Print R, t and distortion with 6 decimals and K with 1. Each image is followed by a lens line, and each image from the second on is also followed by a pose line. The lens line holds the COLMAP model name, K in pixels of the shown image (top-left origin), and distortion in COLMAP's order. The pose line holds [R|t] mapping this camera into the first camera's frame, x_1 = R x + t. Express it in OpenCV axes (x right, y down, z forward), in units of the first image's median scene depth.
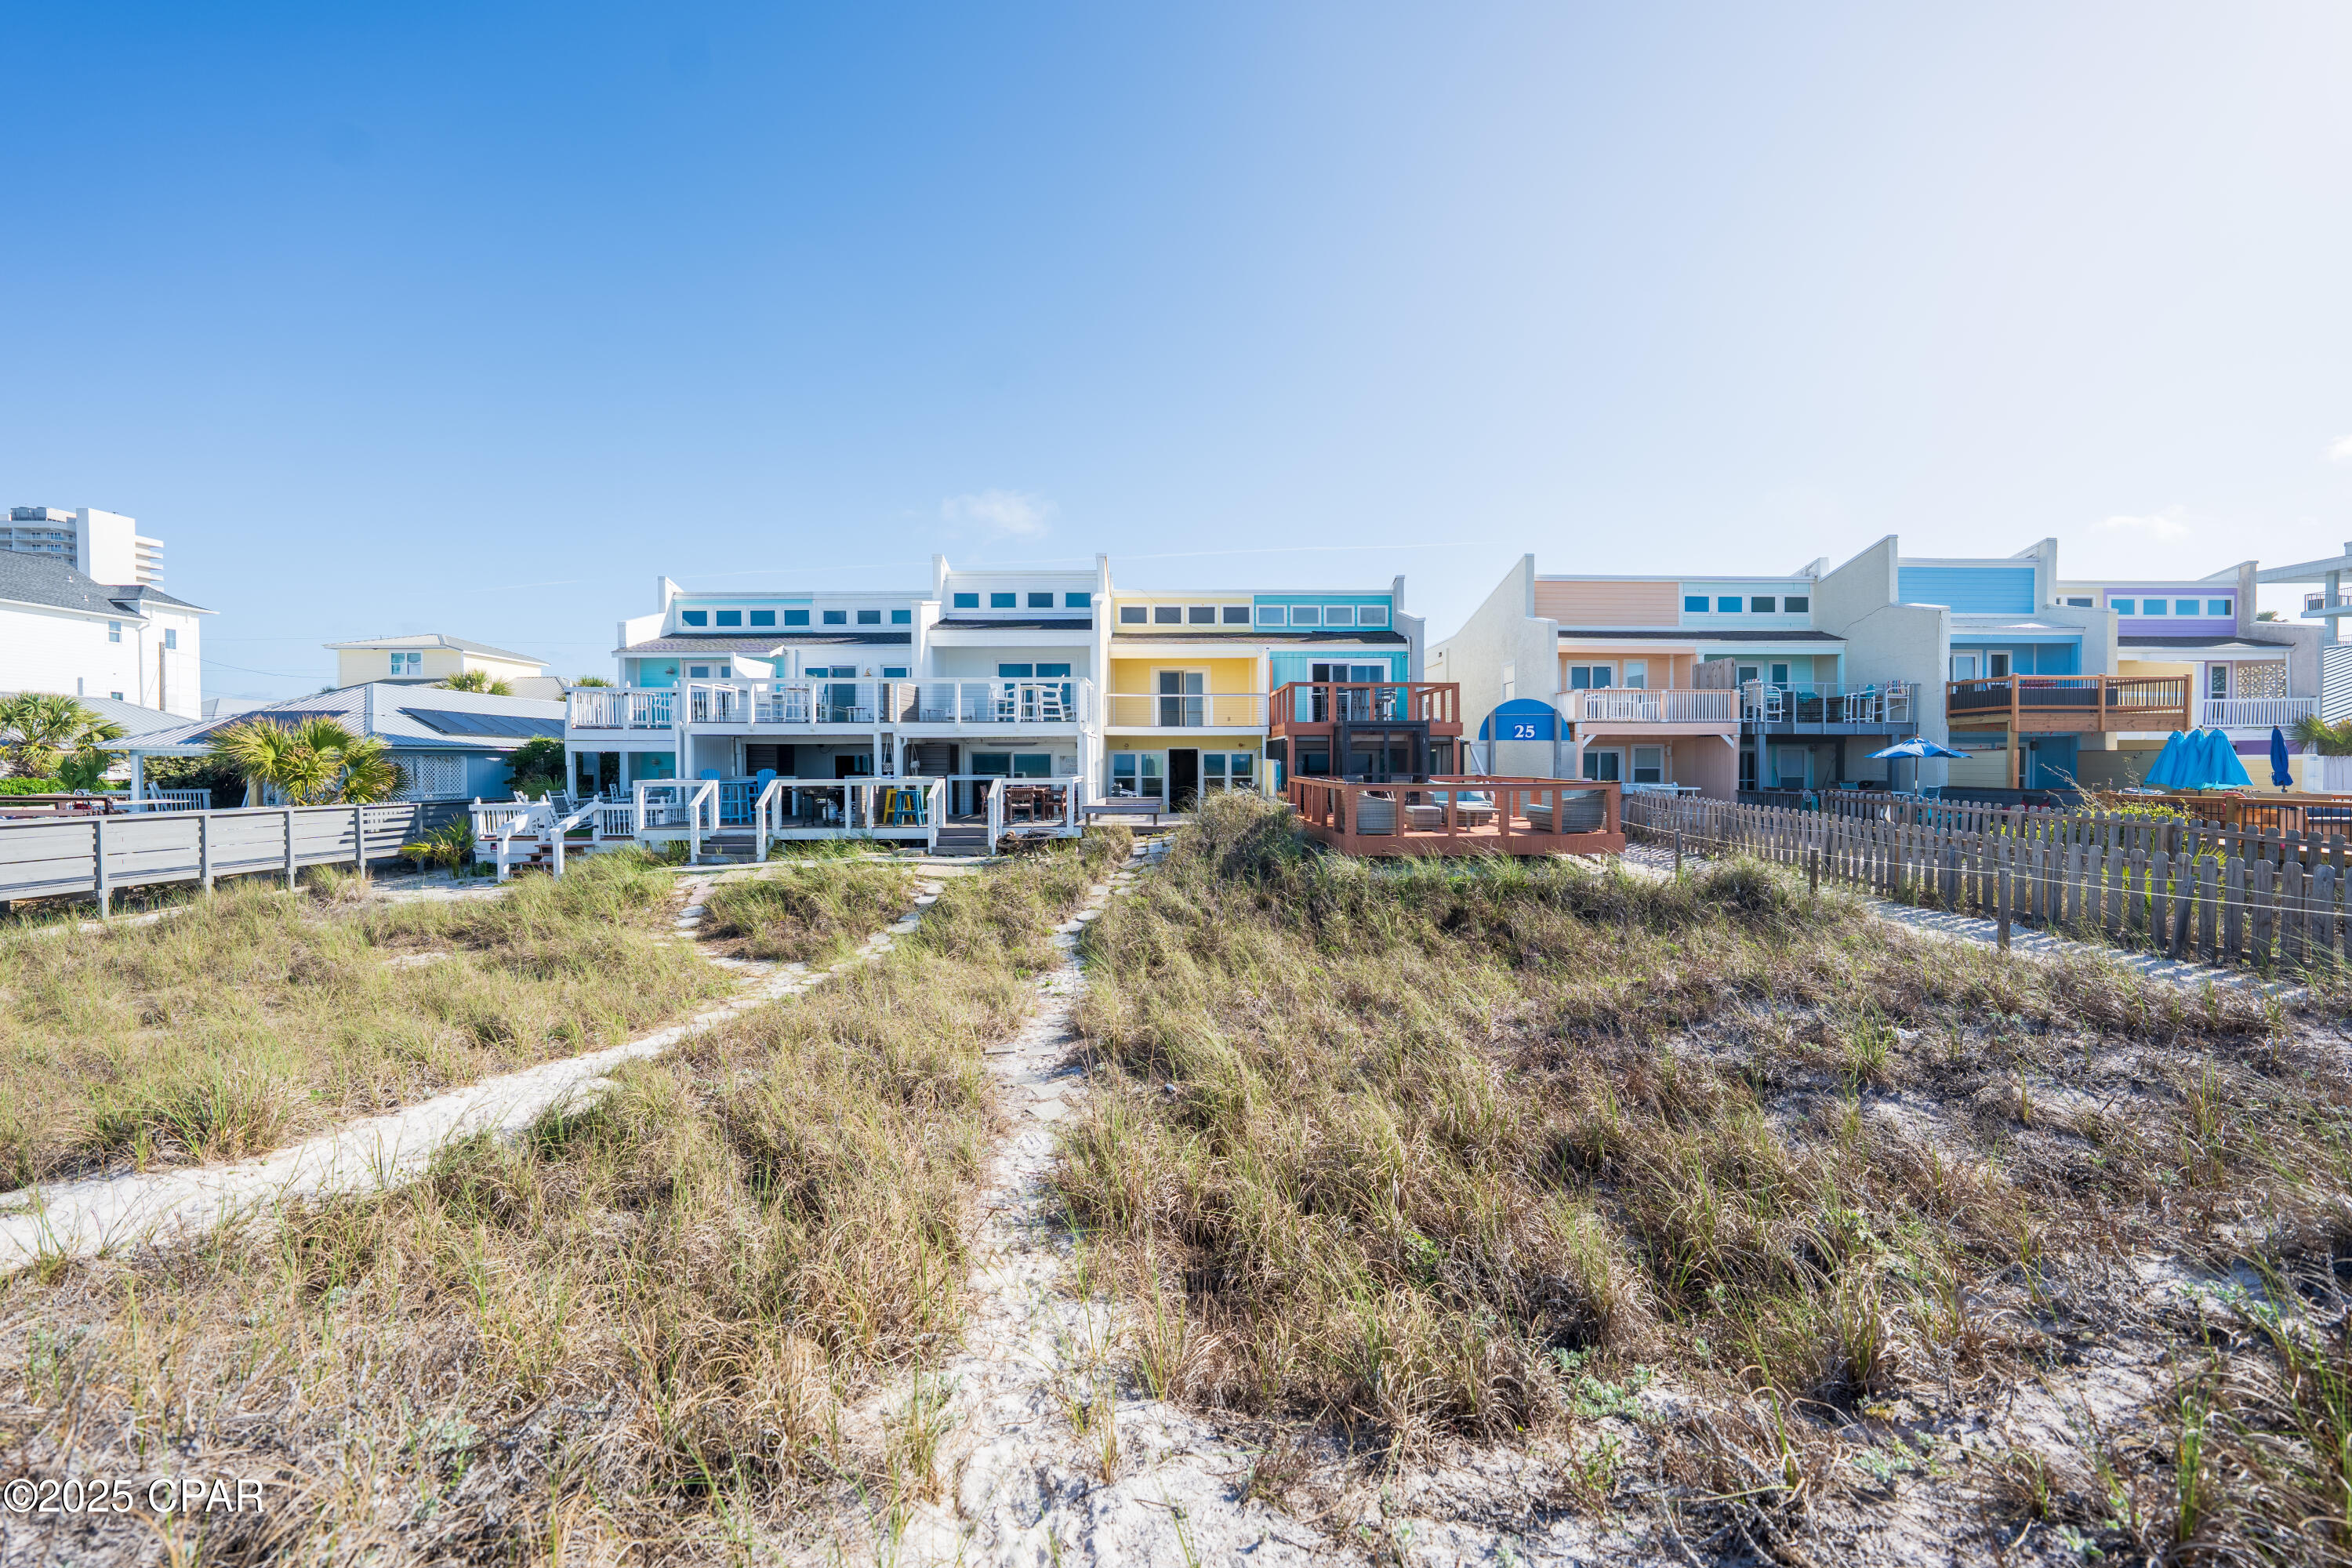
lens RADIAL K [[815.8, 0, 1180.0], [0, 815.8, 779.8], [0, 0, 1]] dist [-0.028493, 0.007015]
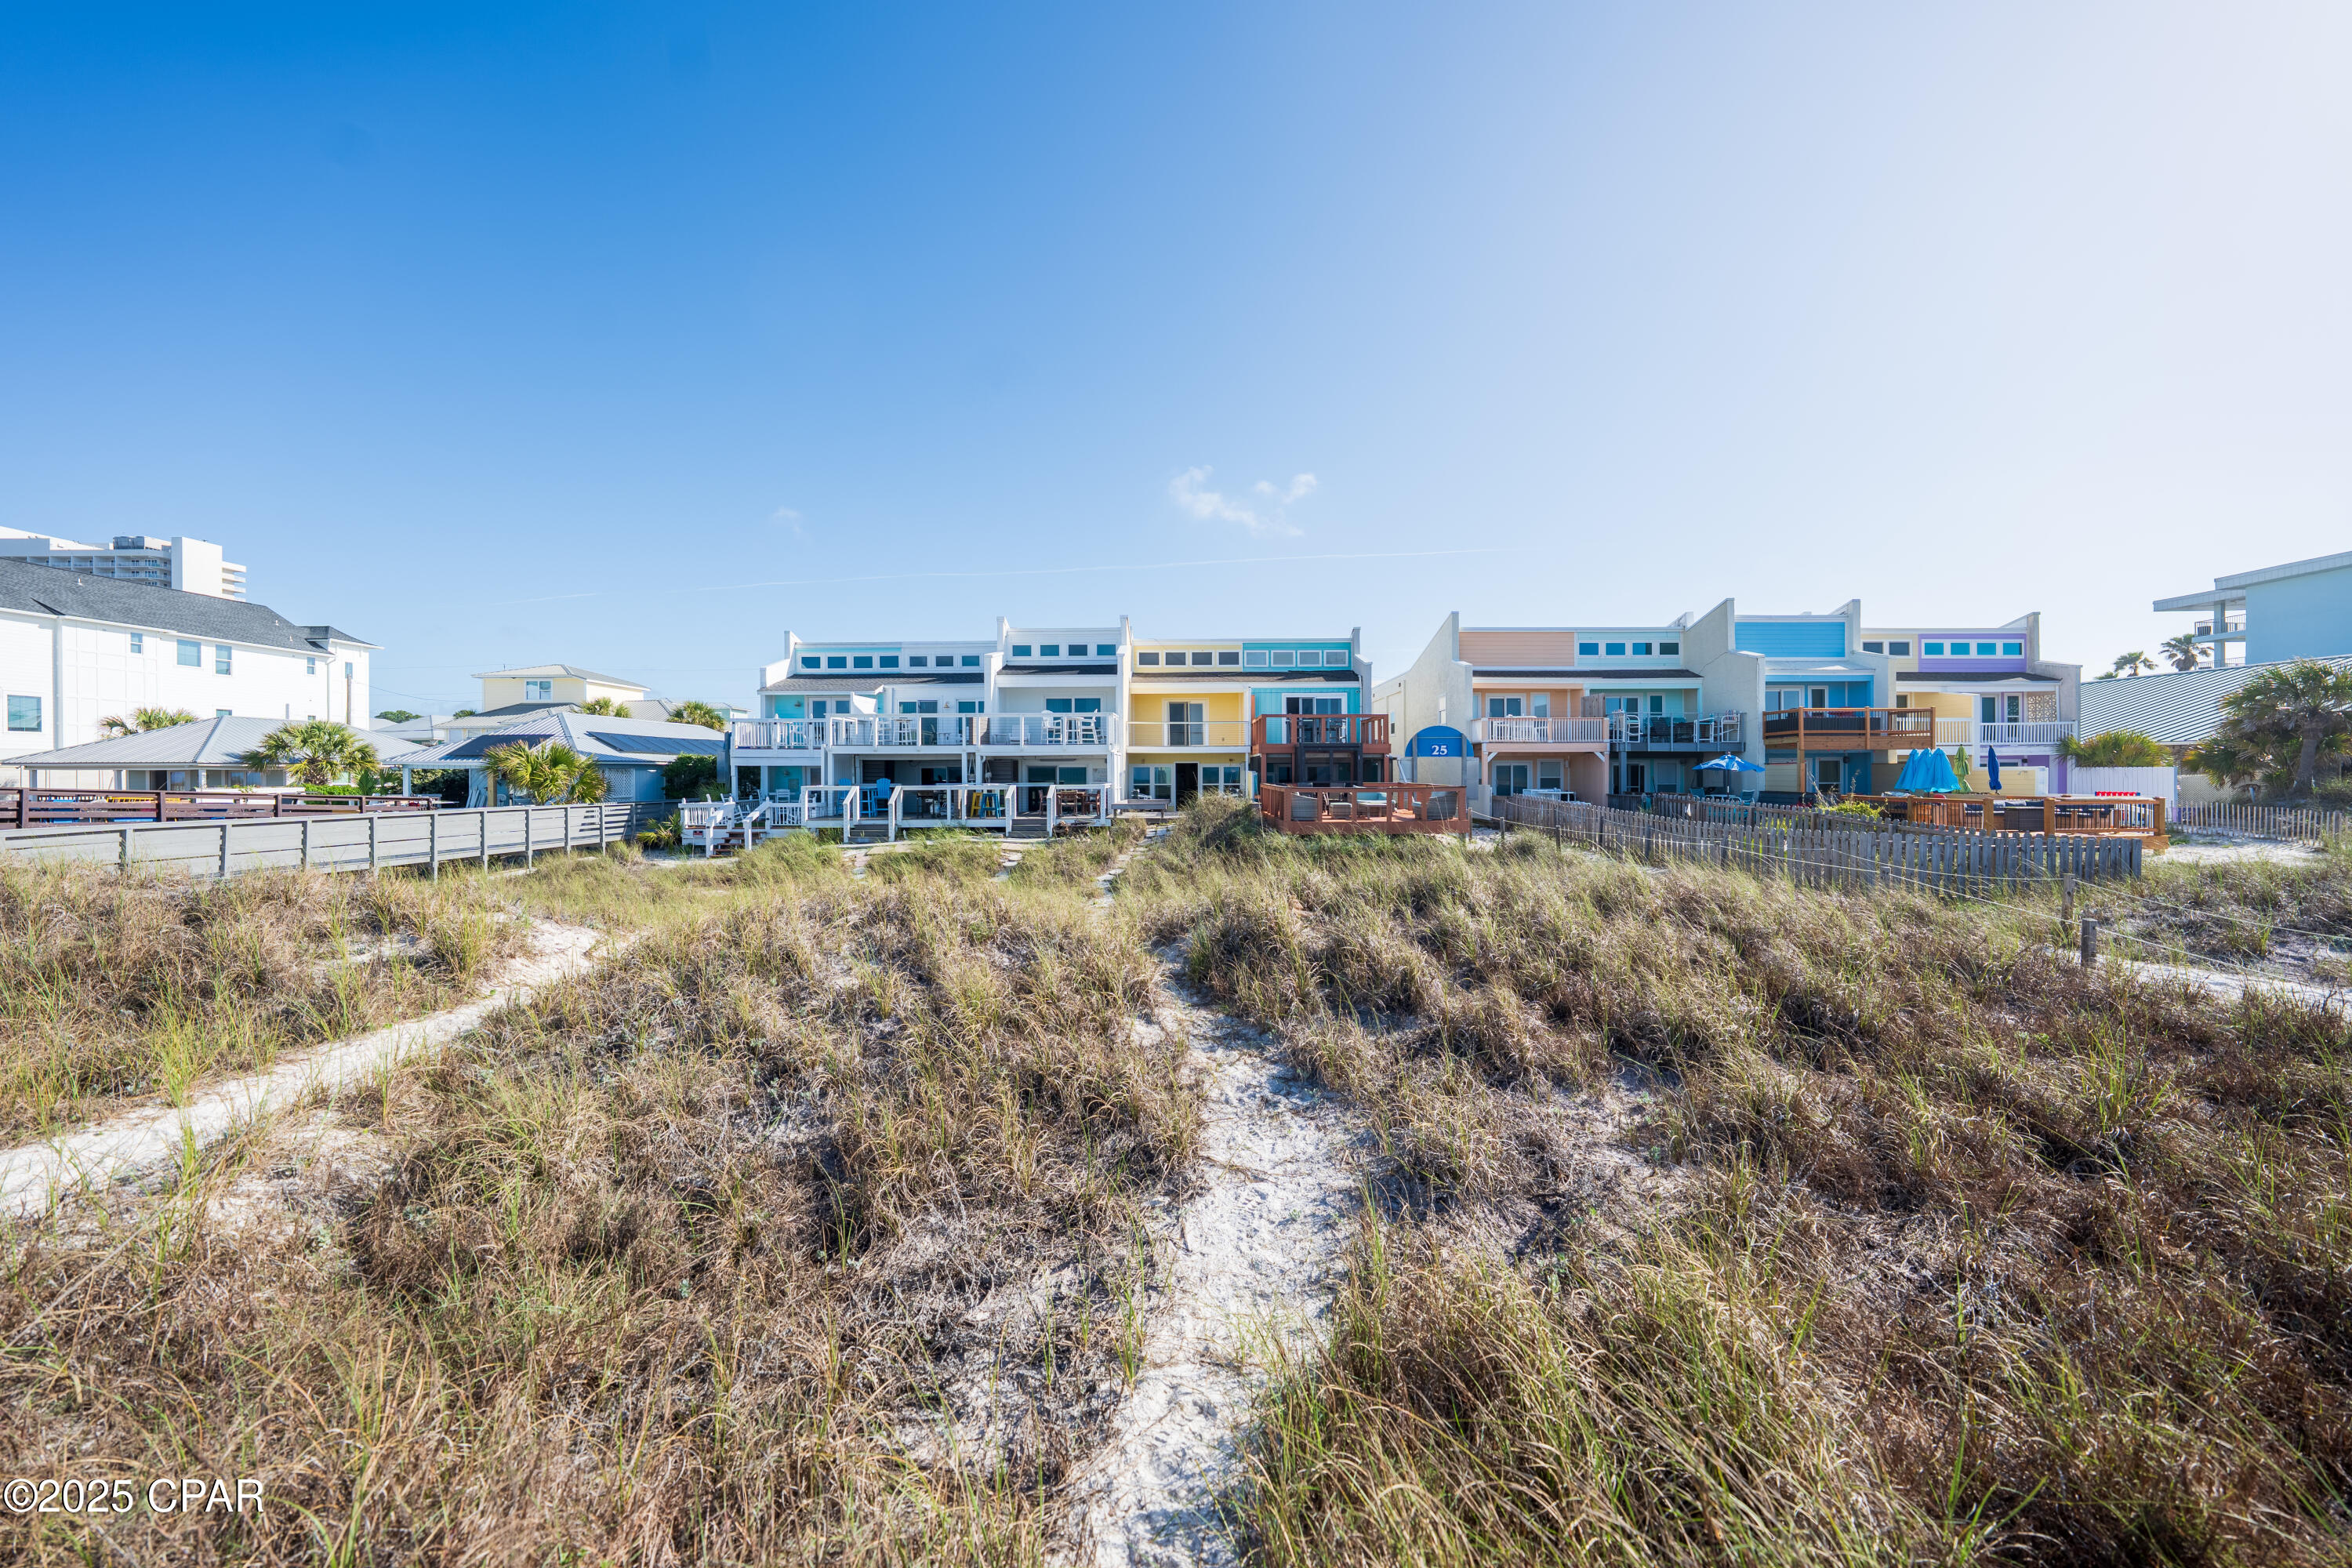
lens RADIAL K [[814.3, 0, 1180.2], [0, 814.3, 779.2], [0, 0, 1]] dist [-0.026039, 0.006458]
pose [[0.999719, -0.000530, -0.023709, 0.025835], [0.000220, 0.999914, -0.013085, 0.005328], [0.023713, 0.013076, 0.999633, -0.316235]]
